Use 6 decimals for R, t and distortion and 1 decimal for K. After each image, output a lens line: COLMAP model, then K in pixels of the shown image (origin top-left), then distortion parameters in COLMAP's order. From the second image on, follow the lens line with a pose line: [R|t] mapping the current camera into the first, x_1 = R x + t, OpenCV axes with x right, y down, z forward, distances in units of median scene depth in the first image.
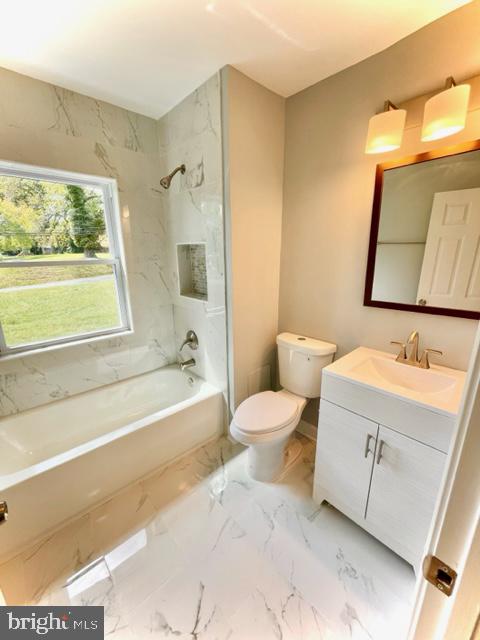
lens RADIAL K [[261.1, 0, 242.7], [0, 261.1, 322.0], [0, 0, 1]] dist [-0.006046, 0.000803]
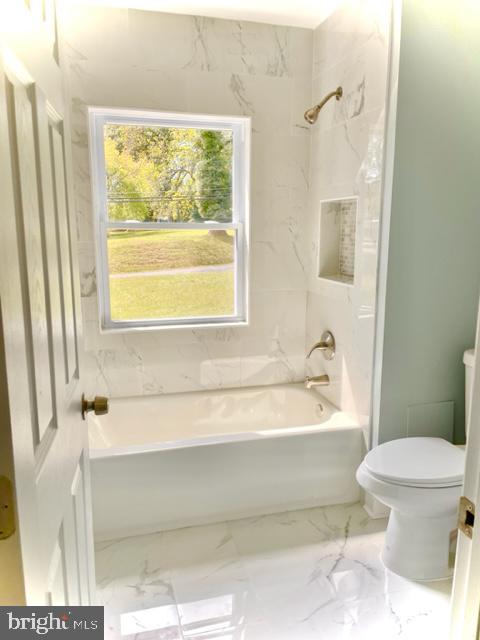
lens RADIAL K [[483.8, 0, 237.1], [0, 483.8, 322.4], [0, 0, 1]] dist [0.079175, -0.095325]
pose [[0.887399, 0.094345, -0.451244, 0.154729], [-0.125927, 0.991217, -0.040402, 0.093604], [0.443469, 0.092676, 0.891485, -0.203233]]
